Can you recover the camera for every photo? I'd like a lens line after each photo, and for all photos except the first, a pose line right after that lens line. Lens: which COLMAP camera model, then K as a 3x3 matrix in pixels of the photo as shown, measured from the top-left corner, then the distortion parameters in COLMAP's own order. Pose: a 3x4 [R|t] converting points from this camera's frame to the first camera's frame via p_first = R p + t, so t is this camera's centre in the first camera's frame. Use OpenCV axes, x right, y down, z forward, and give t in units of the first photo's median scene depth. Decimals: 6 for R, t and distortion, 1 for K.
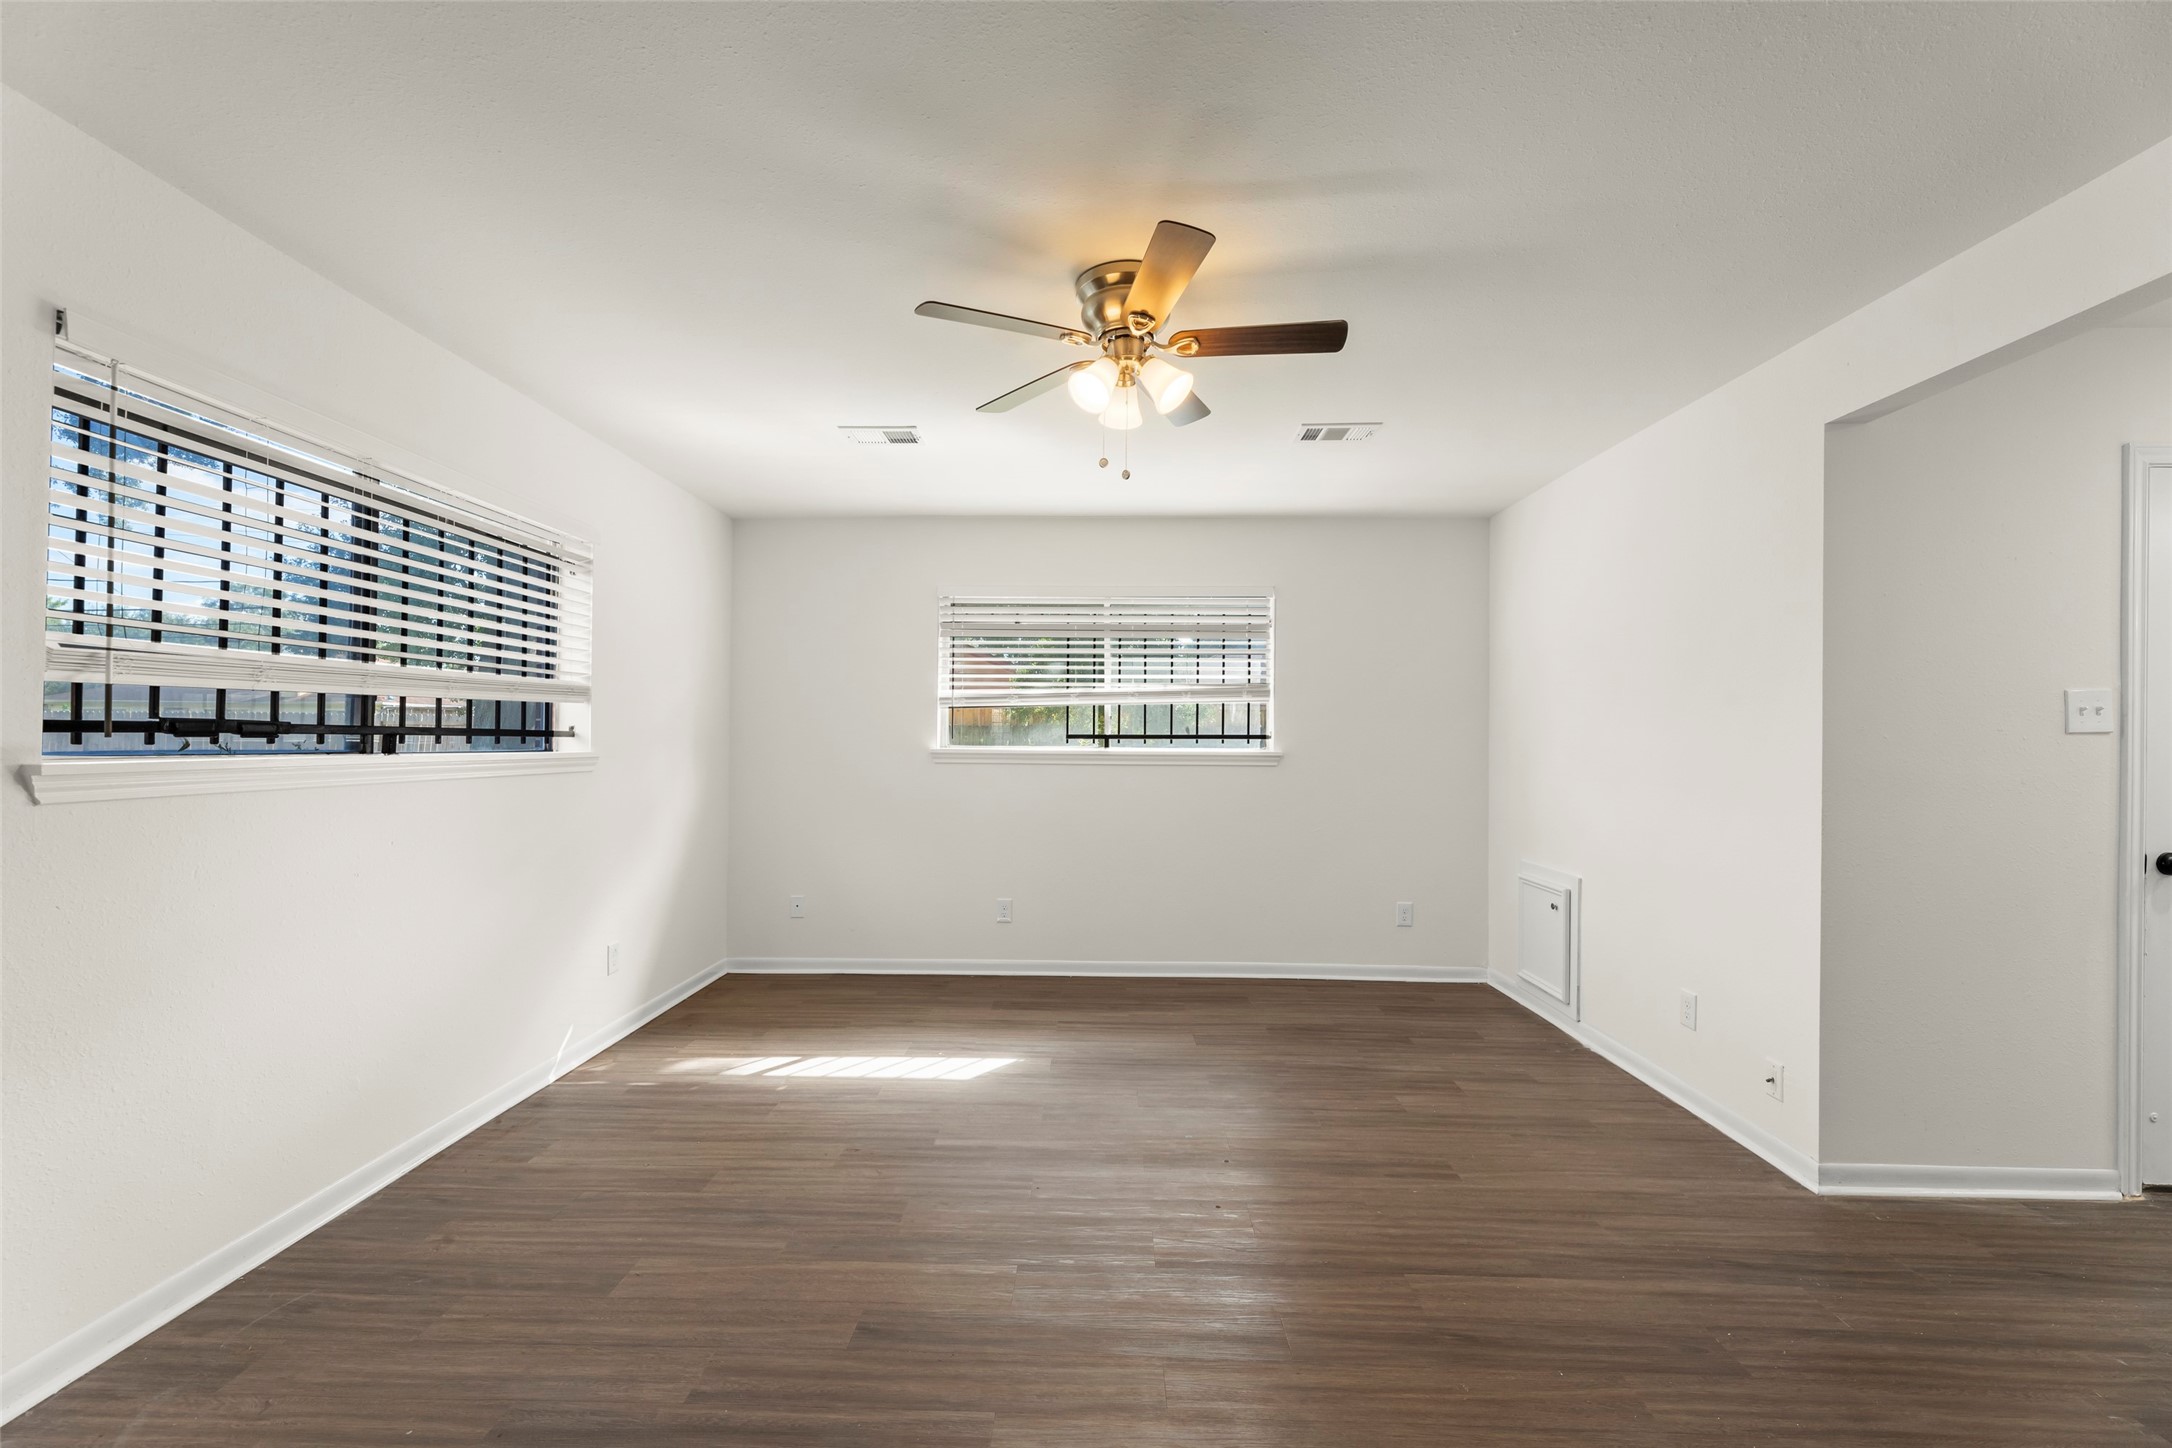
lens RADIAL K [[865.5, 0, 1095.3], [0, 865.5, 734.0], [0, 0, 1]] dist [0.004286, 0.000306]
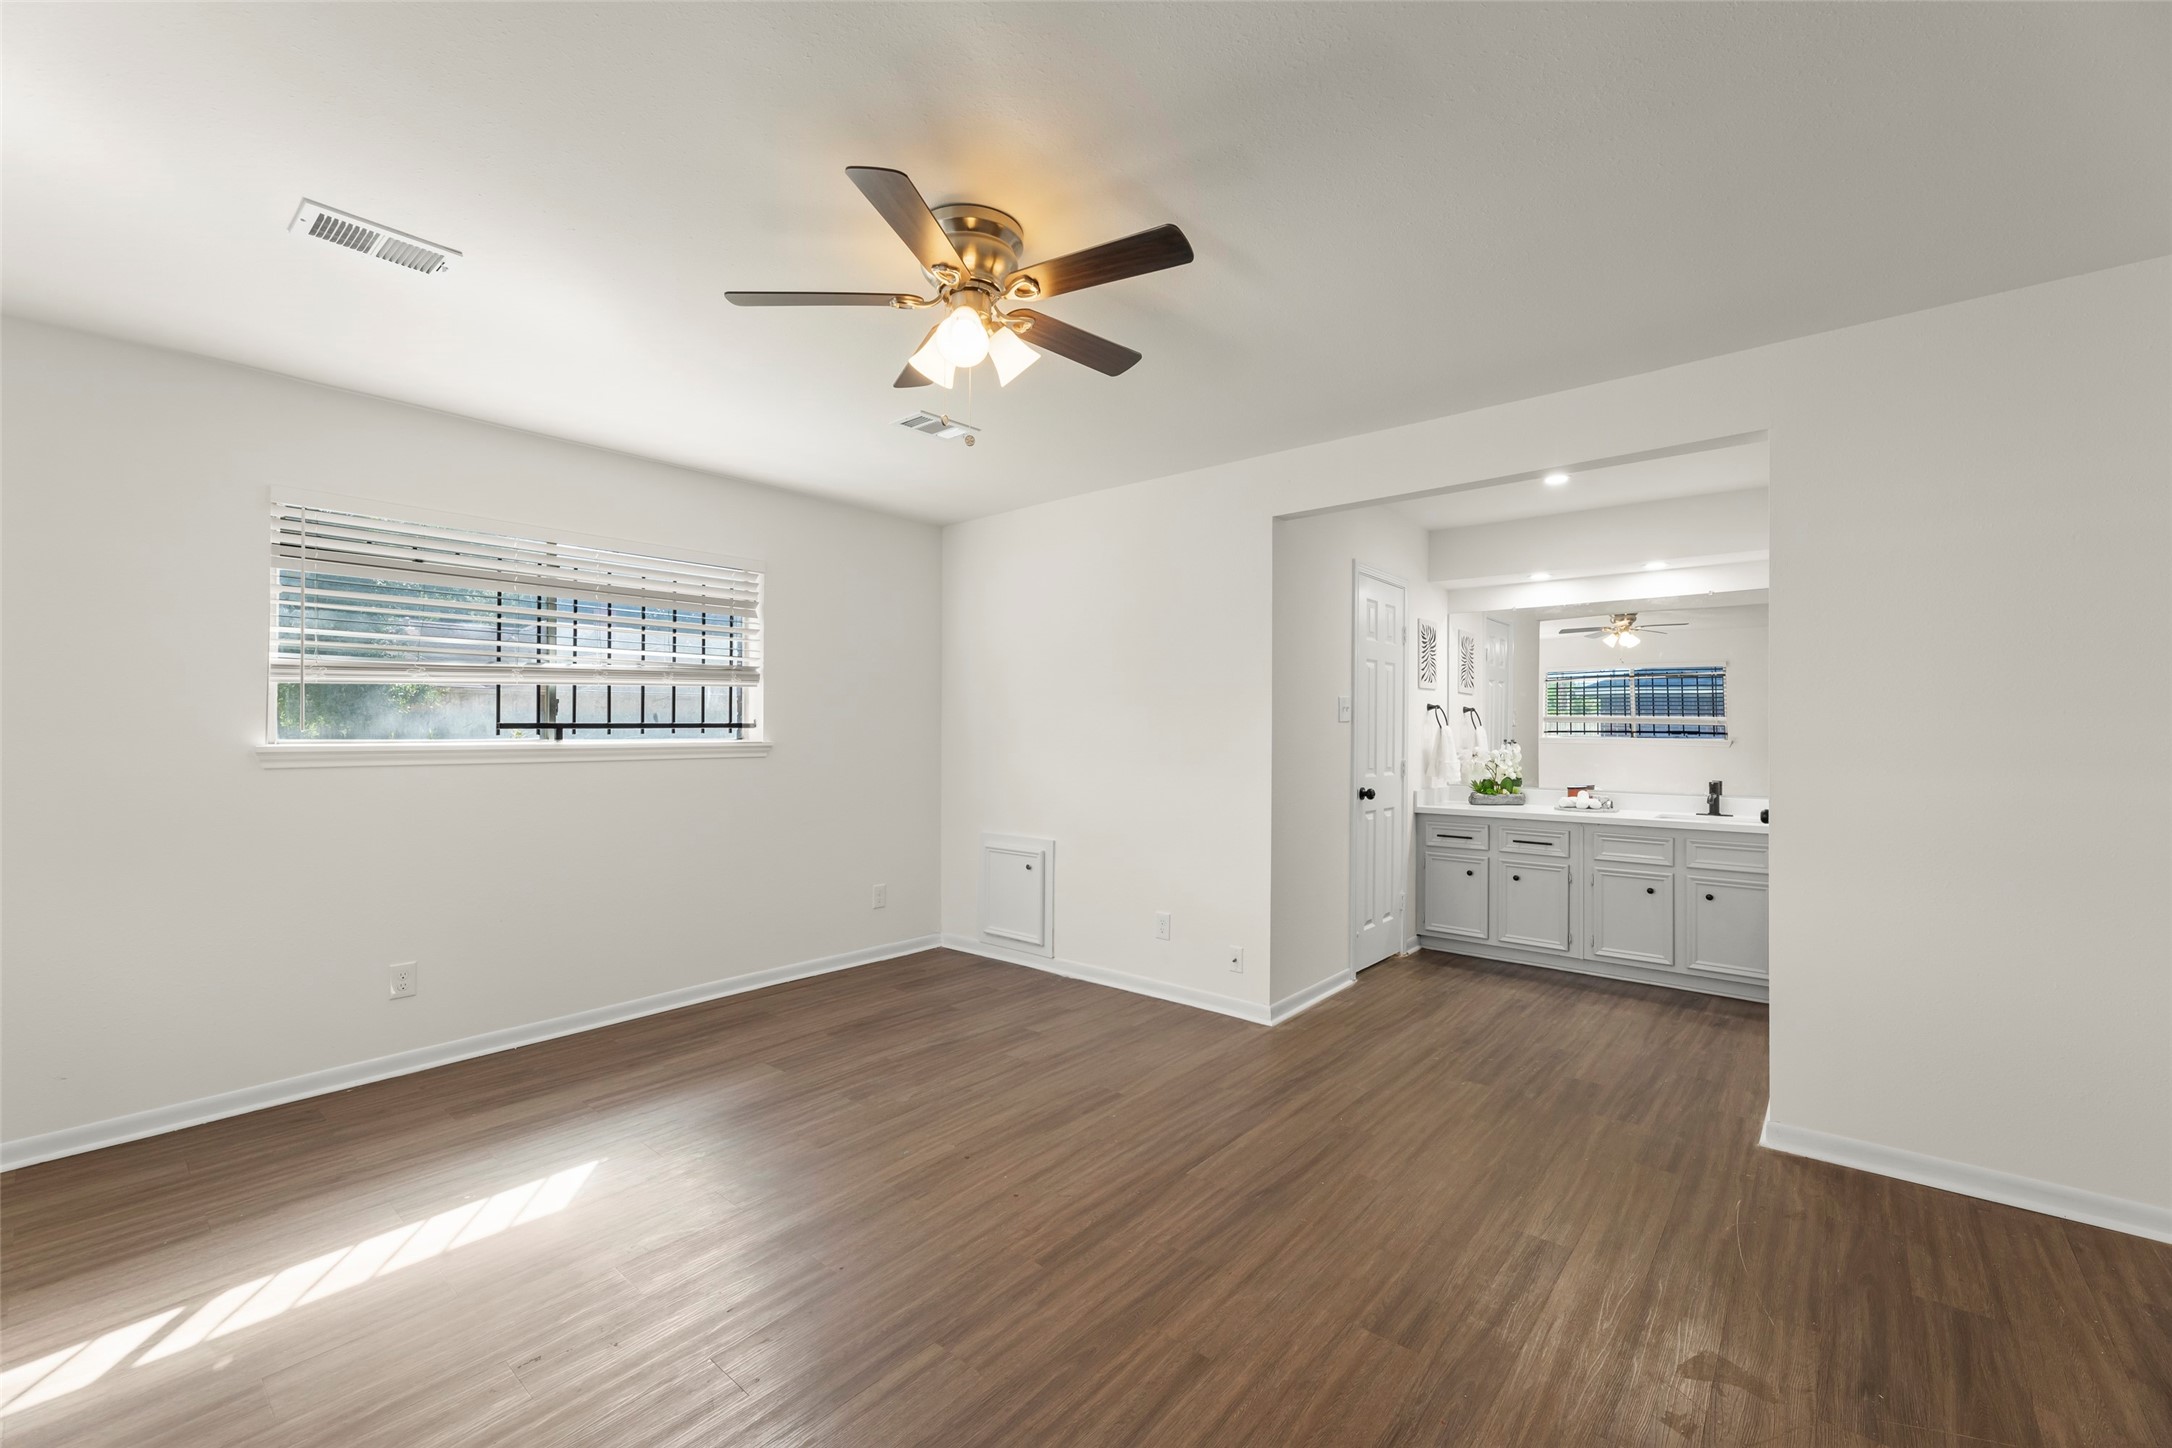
lens RADIAL K [[865.5, 0, 1090.7], [0, 865.5, 729.4], [0, 0, 1]] dist [0.004286, 0.000306]
pose [[0.647445, -0.006328, 0.762086, -0.338552], [0.000463, 0.999969, 0.007909, 0.000390], [-0.762112, -0.004768, 0.647427, 0.175007]]
